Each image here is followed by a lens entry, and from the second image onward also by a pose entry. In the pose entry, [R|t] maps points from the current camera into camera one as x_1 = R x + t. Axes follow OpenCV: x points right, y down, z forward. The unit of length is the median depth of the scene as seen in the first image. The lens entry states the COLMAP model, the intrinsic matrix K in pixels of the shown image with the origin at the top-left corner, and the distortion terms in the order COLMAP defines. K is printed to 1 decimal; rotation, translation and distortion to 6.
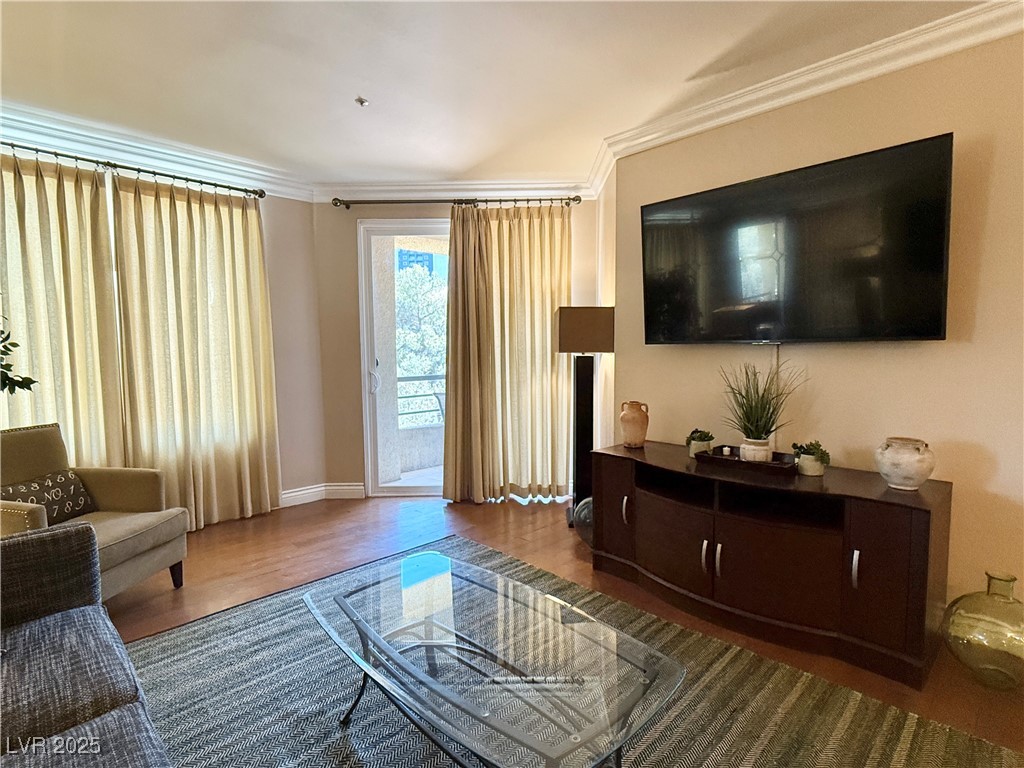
lens RADIAL K [[524.1, 0, 516.1], [0, 524.1, 389.4], [0, 0, 1]] dist [-0.003220, 0.003326]
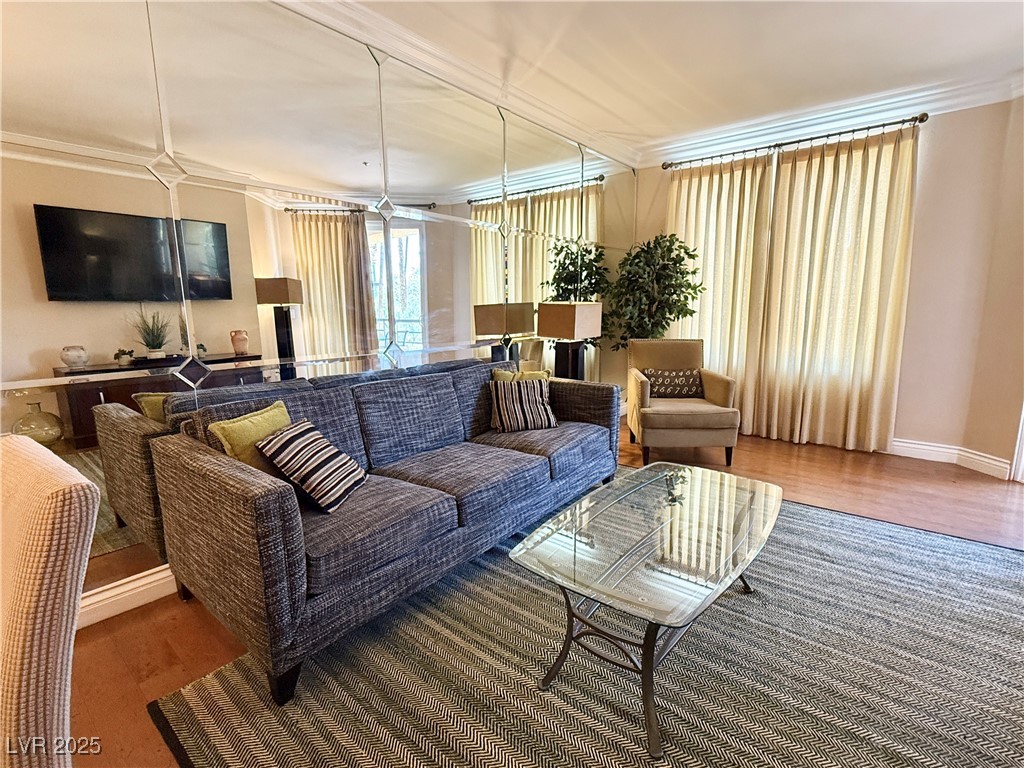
lens RADIAL K [[481.6, 0, 508.6], [0, 481.6, 386.8], [0, 0, 1]] dist [0.002978, -0.000003]
pose [[0.102377, 0.177544, -0.978773, 0.388307], [-0.068942, 0.982844, 0.171071, -0.001483], [0.992354, 0.049965, 0.112861, 0.216042]]
